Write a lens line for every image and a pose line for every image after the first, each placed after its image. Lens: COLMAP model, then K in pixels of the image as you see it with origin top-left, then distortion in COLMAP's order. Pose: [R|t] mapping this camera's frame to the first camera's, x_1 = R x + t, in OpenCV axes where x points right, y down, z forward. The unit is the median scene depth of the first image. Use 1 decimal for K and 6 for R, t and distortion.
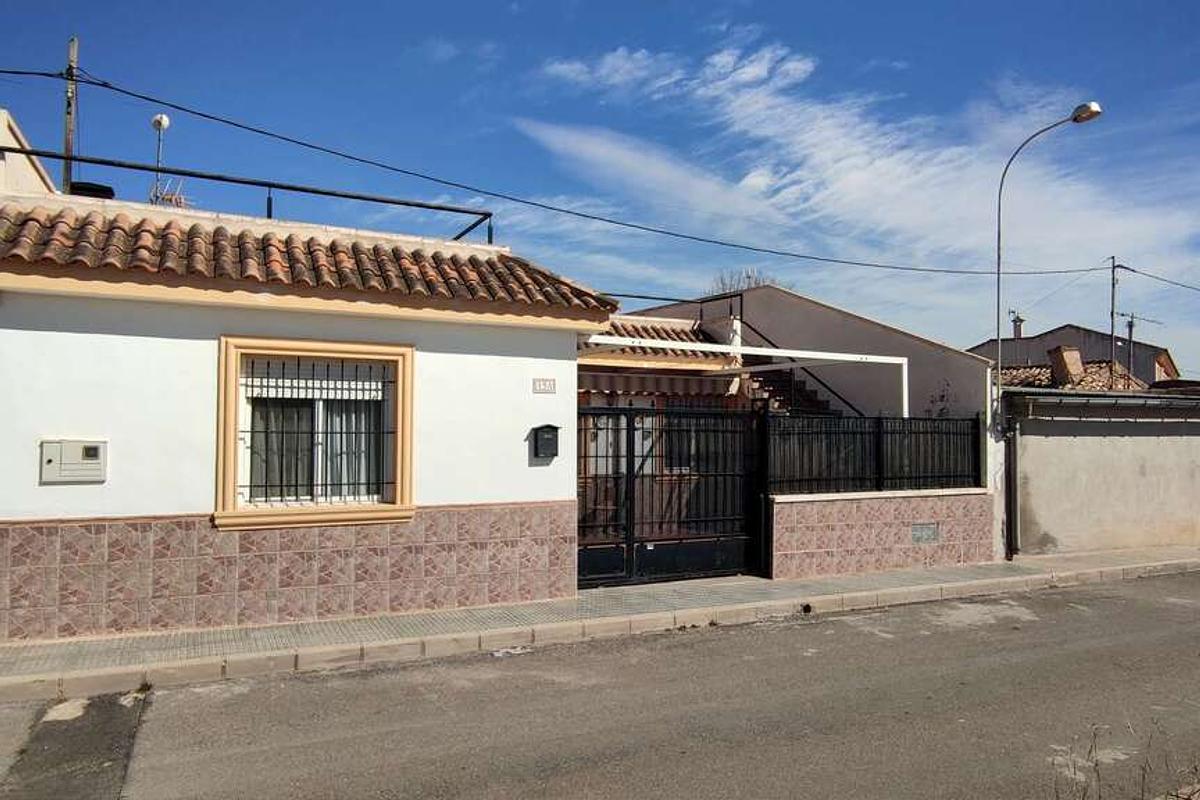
lens RADIAL K [[824.0, 0, 600.0], [0, 824.0, 400.0], [0, 0, 1]] dist [-0.005132, 0.002066]
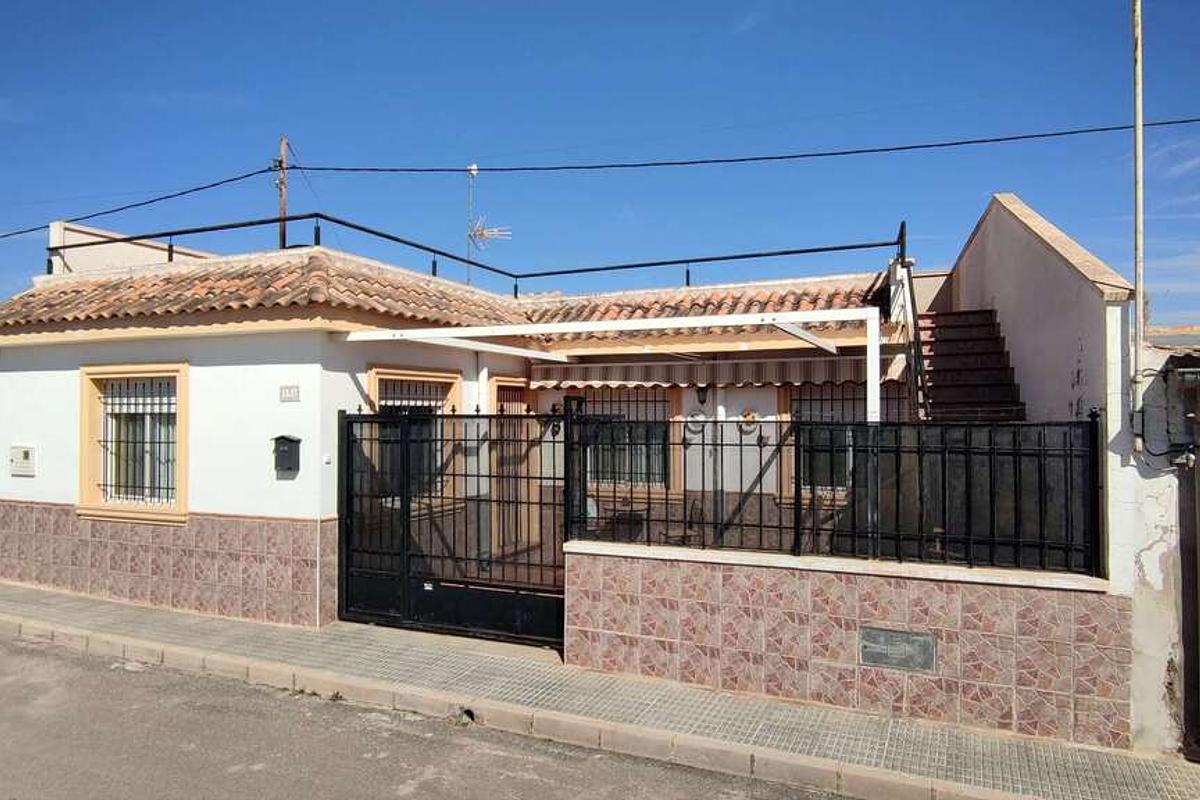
lens RADIAL K [[801.1, 0, 600.0], [0, 801.1, 400.0], [0, 0, 1]] dist [0.002112, 0.000023]
pose [[0.635227, -0.021010, -0.772039, 0.867481], [0.034210, 0.999414, 0.000950, 0.001024], [0.771567, -0.027015, 0.635574, 0.712945]]
